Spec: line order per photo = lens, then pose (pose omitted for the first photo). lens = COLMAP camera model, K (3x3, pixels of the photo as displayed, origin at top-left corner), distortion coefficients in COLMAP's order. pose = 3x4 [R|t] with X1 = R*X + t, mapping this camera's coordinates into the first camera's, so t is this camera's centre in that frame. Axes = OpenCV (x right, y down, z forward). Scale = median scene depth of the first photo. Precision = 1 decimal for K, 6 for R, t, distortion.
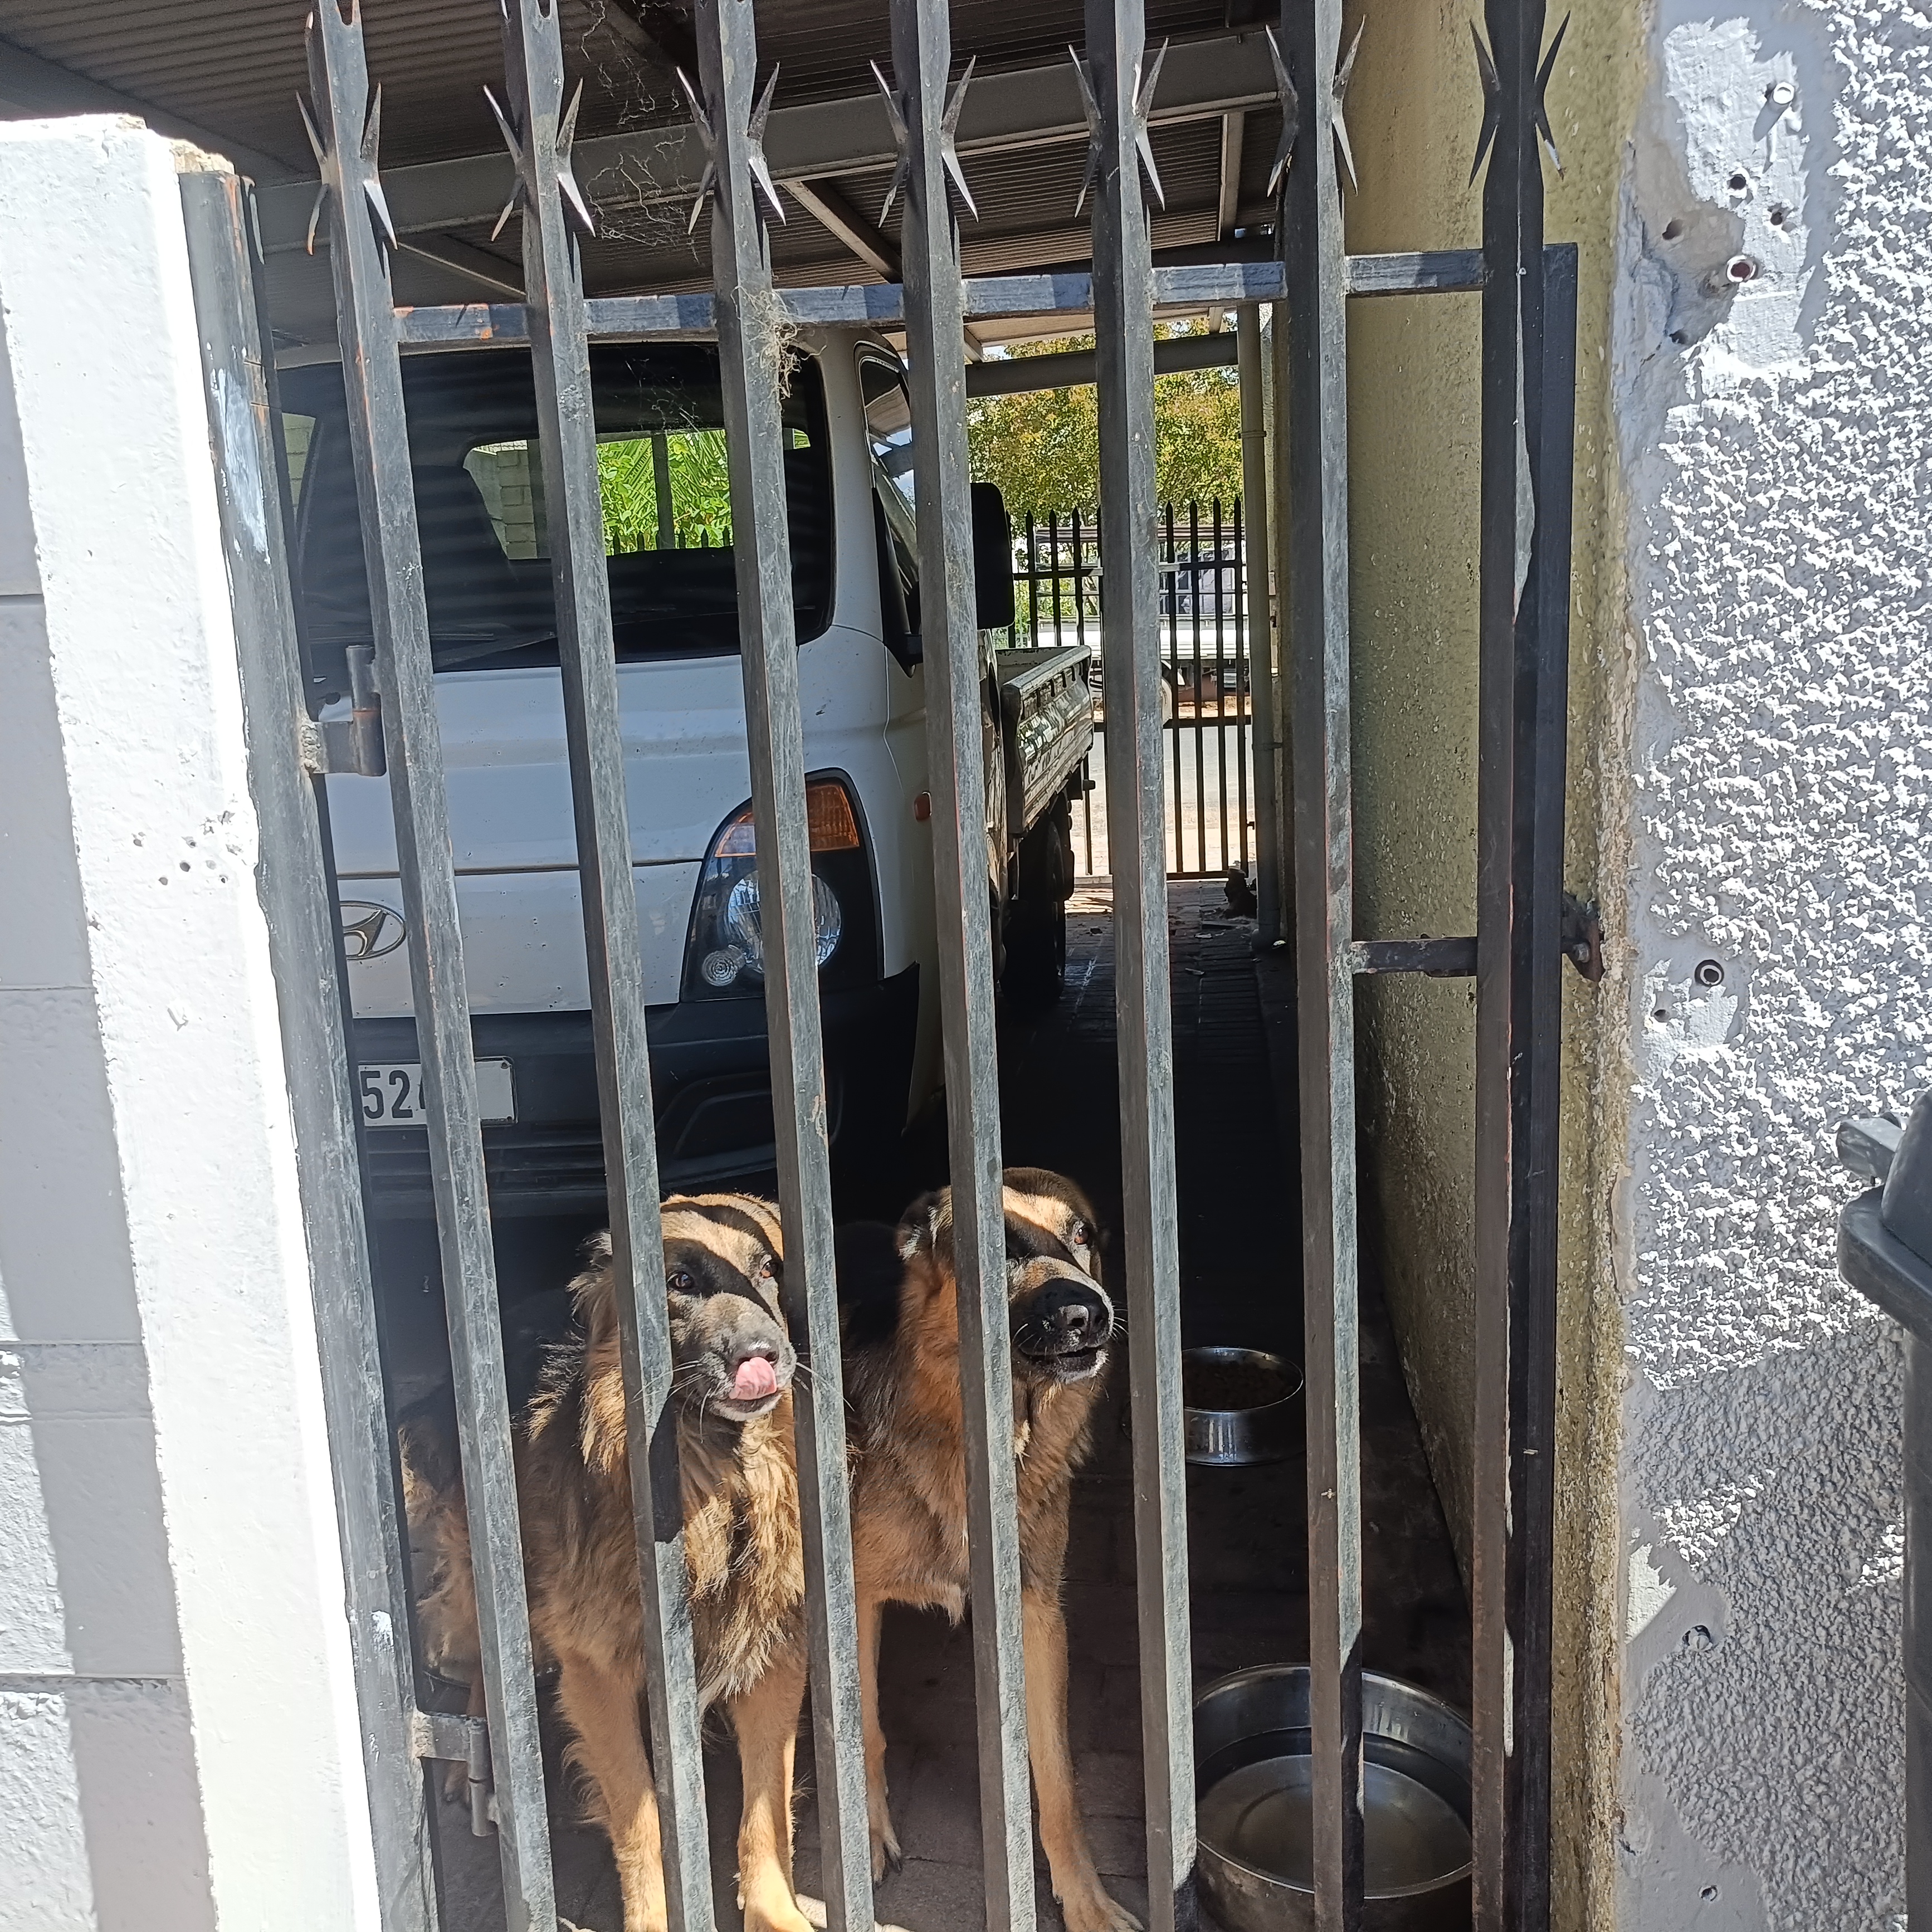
lens RADIAL K [[1884.3, 0, 969.4], [0, 1884.3, 918.8], [0, 0, 1]] dist [0.036432, -0.011482]
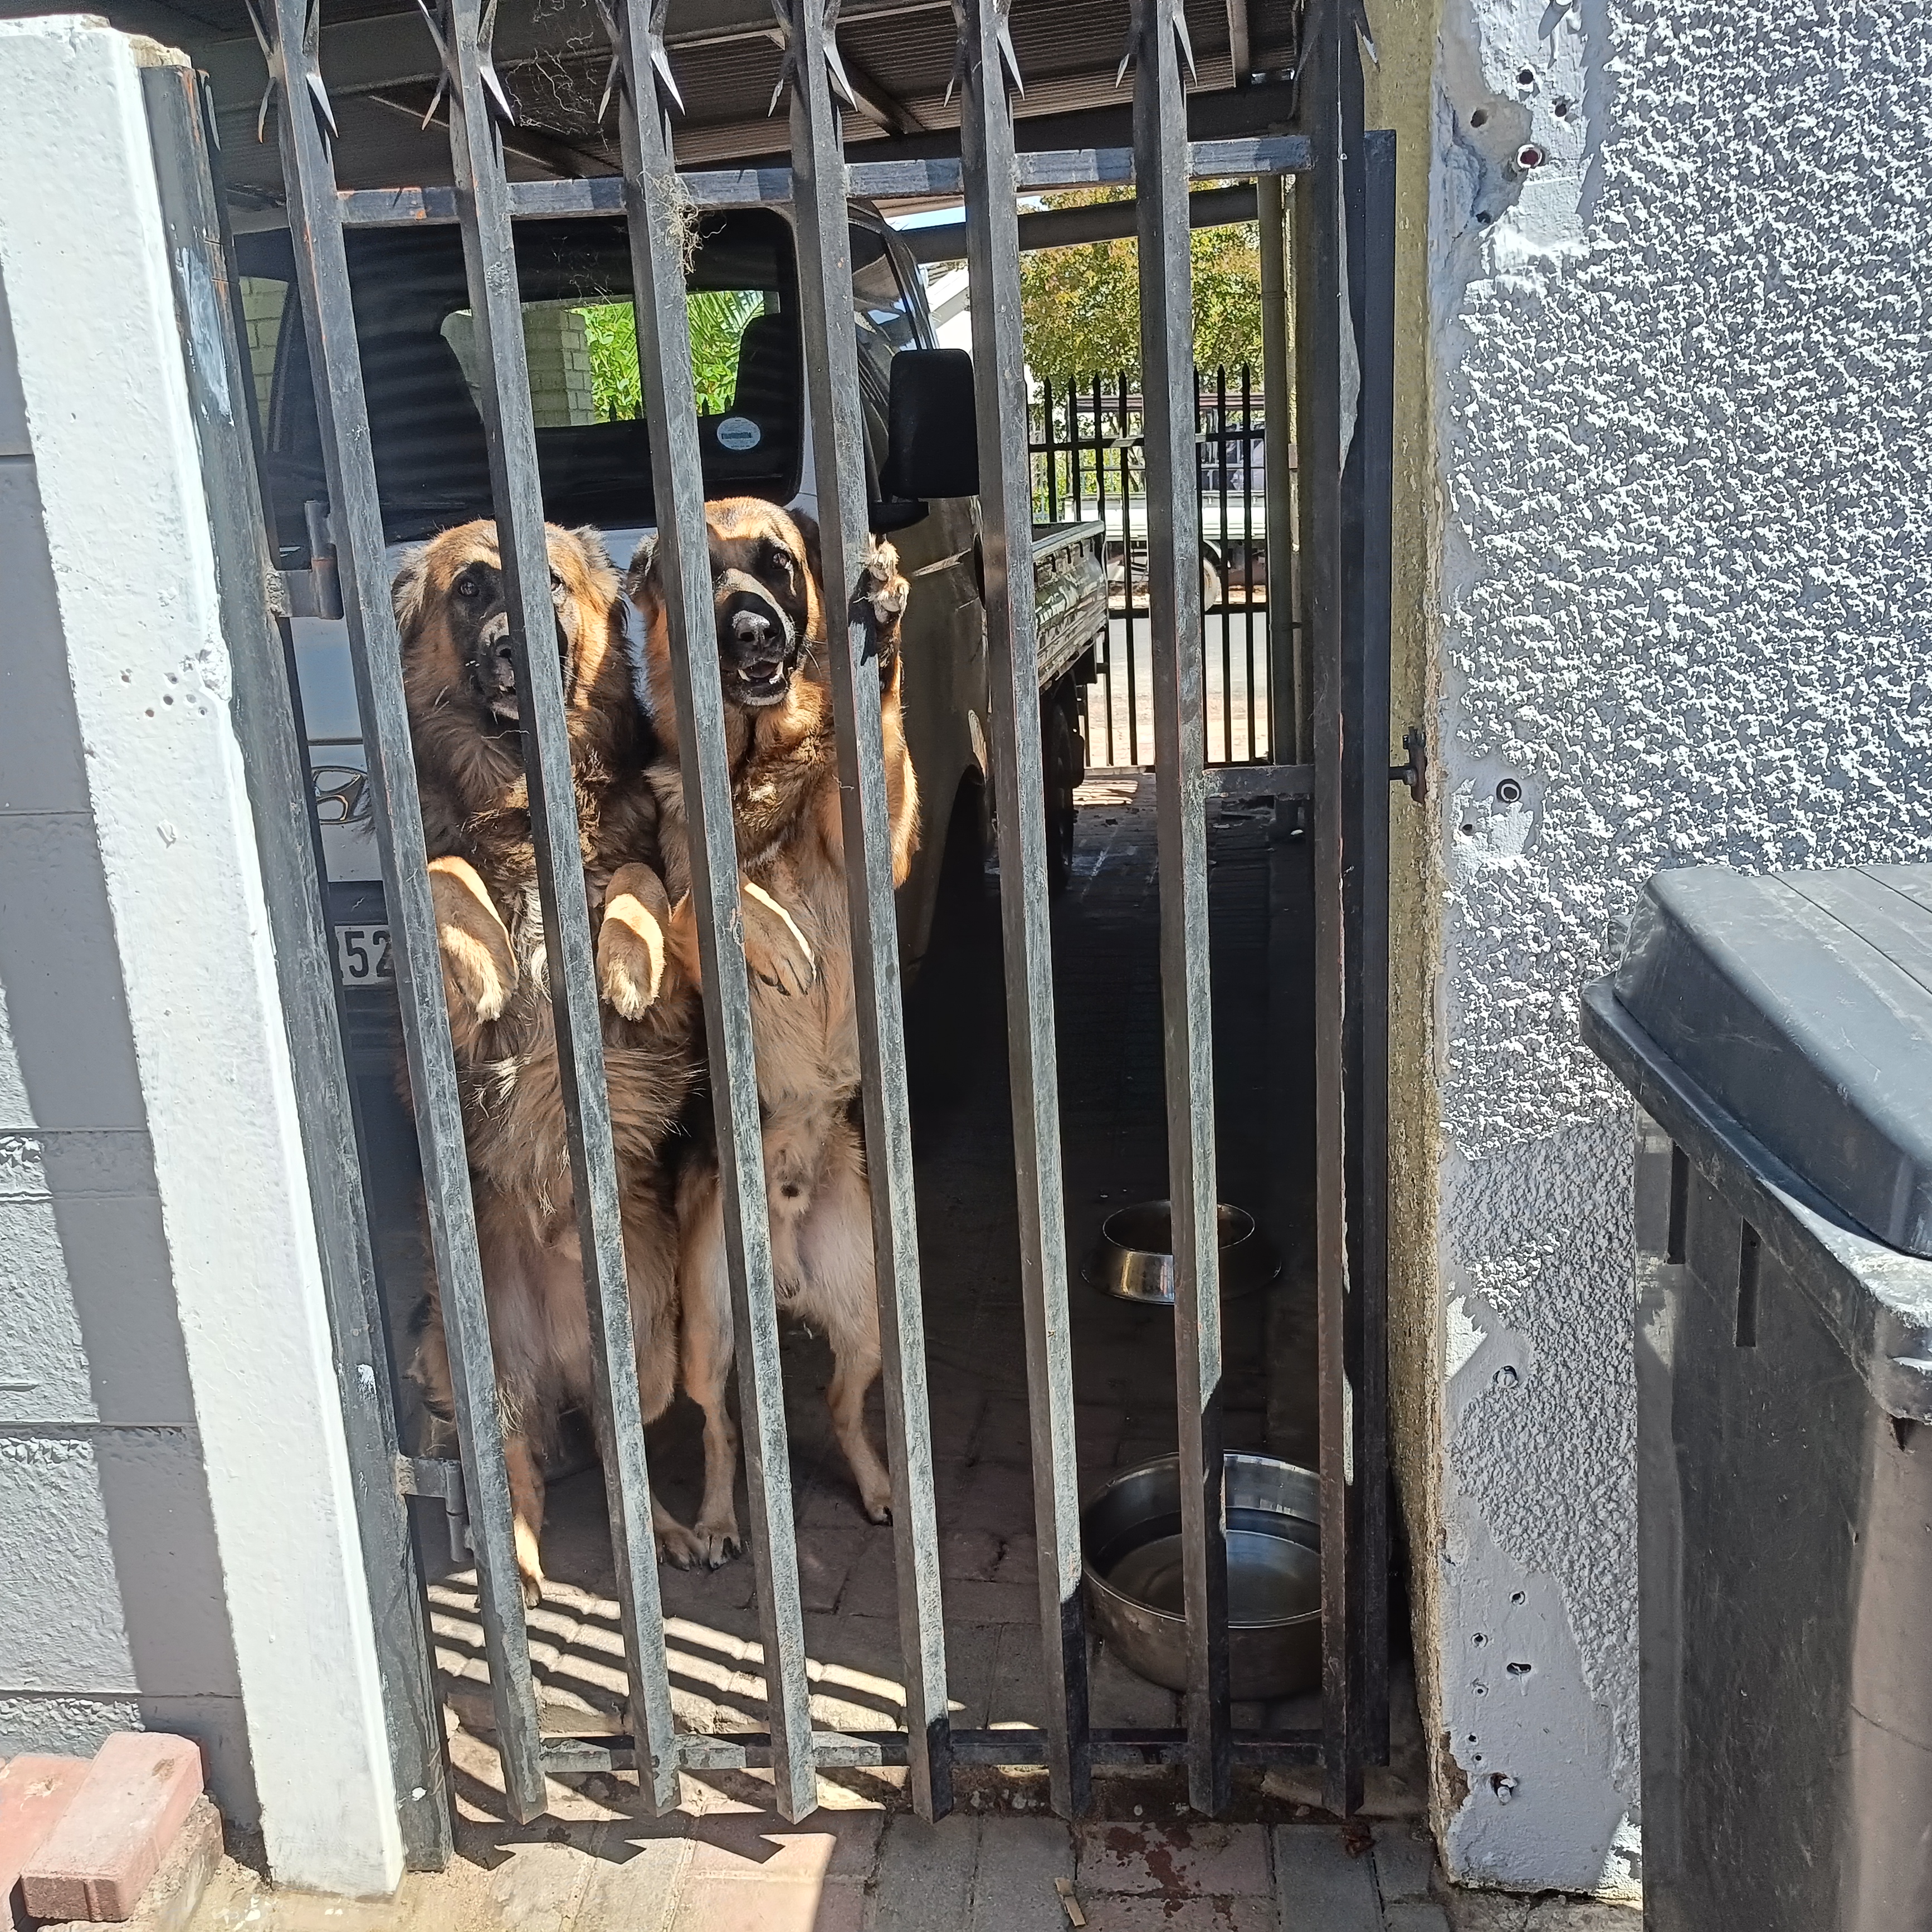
lens RADIAL K [[1931.3, 0, 966.0], [0, 1931.3, 966.0], [0, 0, 1]] dist [0.021562, -0.001795]
pose [[0.999986, -0.001418, -0.005075, 0.070336], [0.001829, 0.996641, 0.081869, 0.037767], [0.004942, -0.081878, 0.996630, -0.169617]]
